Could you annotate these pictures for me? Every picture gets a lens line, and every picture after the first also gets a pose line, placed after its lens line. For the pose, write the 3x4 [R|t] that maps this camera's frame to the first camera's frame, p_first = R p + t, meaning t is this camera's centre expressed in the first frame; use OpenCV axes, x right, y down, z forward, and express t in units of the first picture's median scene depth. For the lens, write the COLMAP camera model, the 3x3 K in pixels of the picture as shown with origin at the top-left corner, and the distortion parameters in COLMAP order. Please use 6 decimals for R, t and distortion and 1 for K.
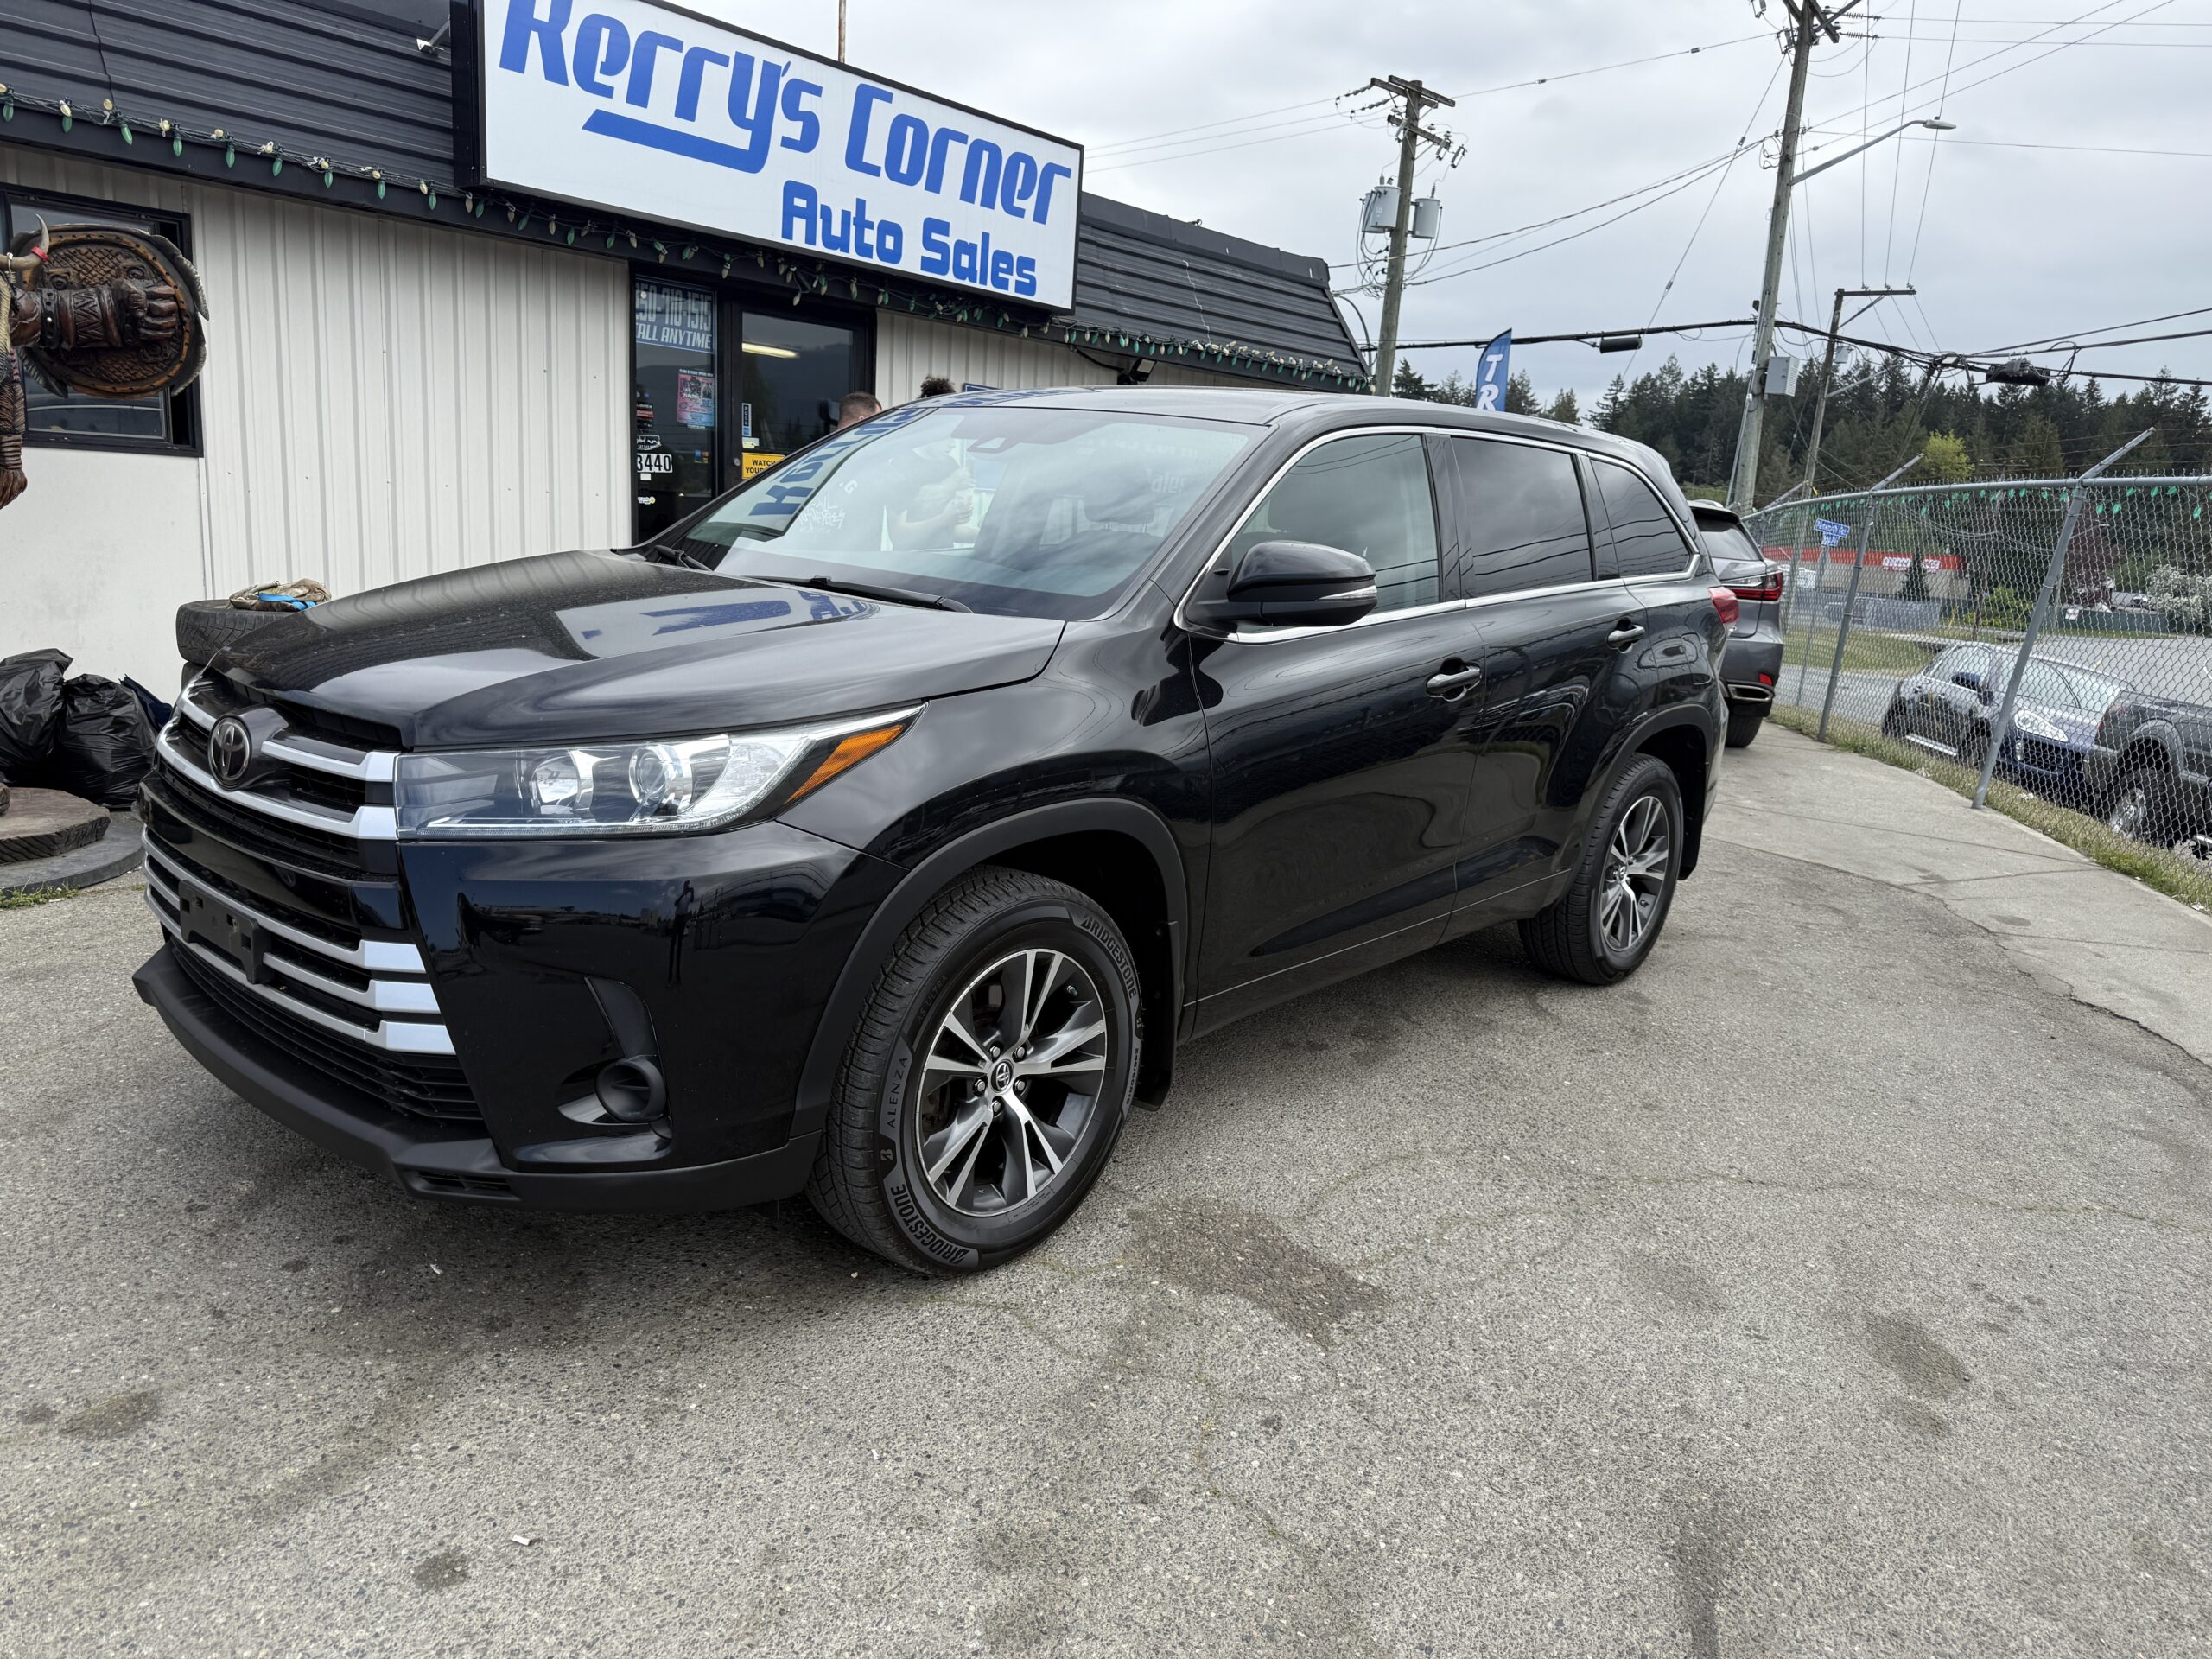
lens RADIAL K [[1553.0, 0, 1100.3], [0, 1553.0, 834.3], [0, 0, 1]] dist [0.070529, -0.110717]
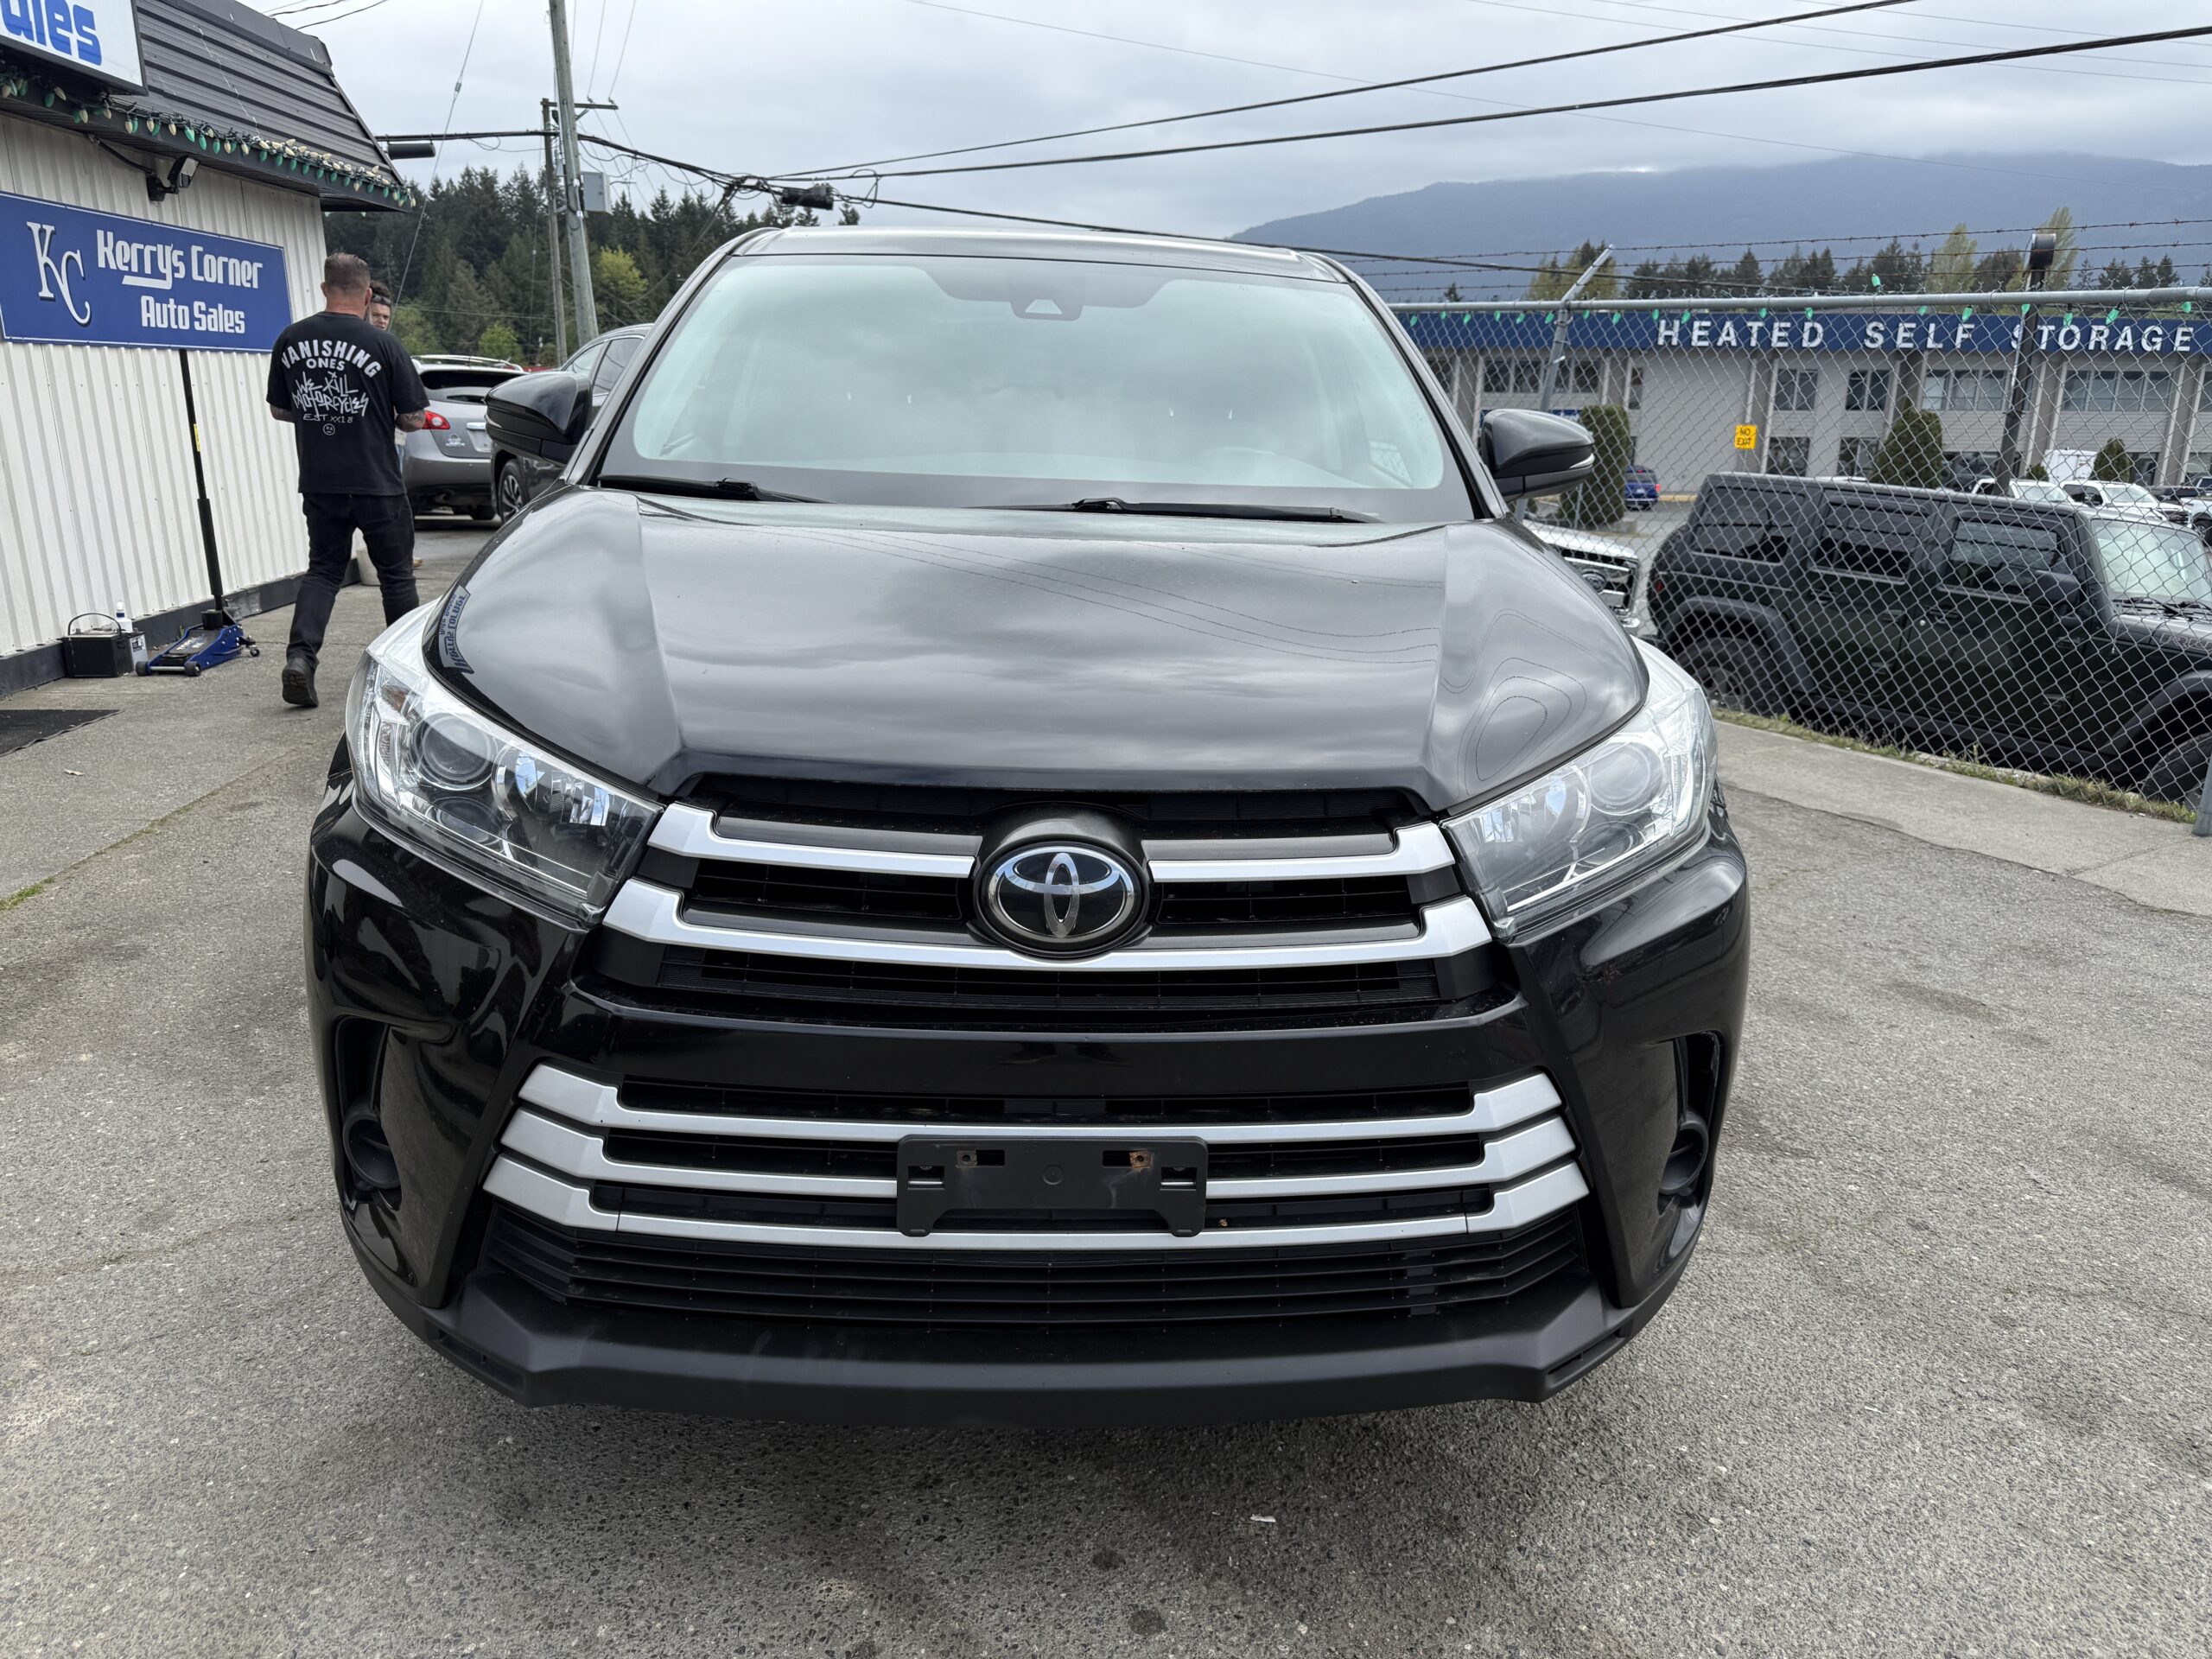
lens RADIAL K [[1573.3, 0, 1106.0], [0, 1573.3, 829.5], [0, 0, 1]] dist [0.017063, -0.023860]
pose [[0.711115, -0.238156, 0.661511, -0.823680], [0.168209, 0.971187, 0.168823, -0.154120], [-0.682657, -0.008781, 0.730686, 0.491391]]
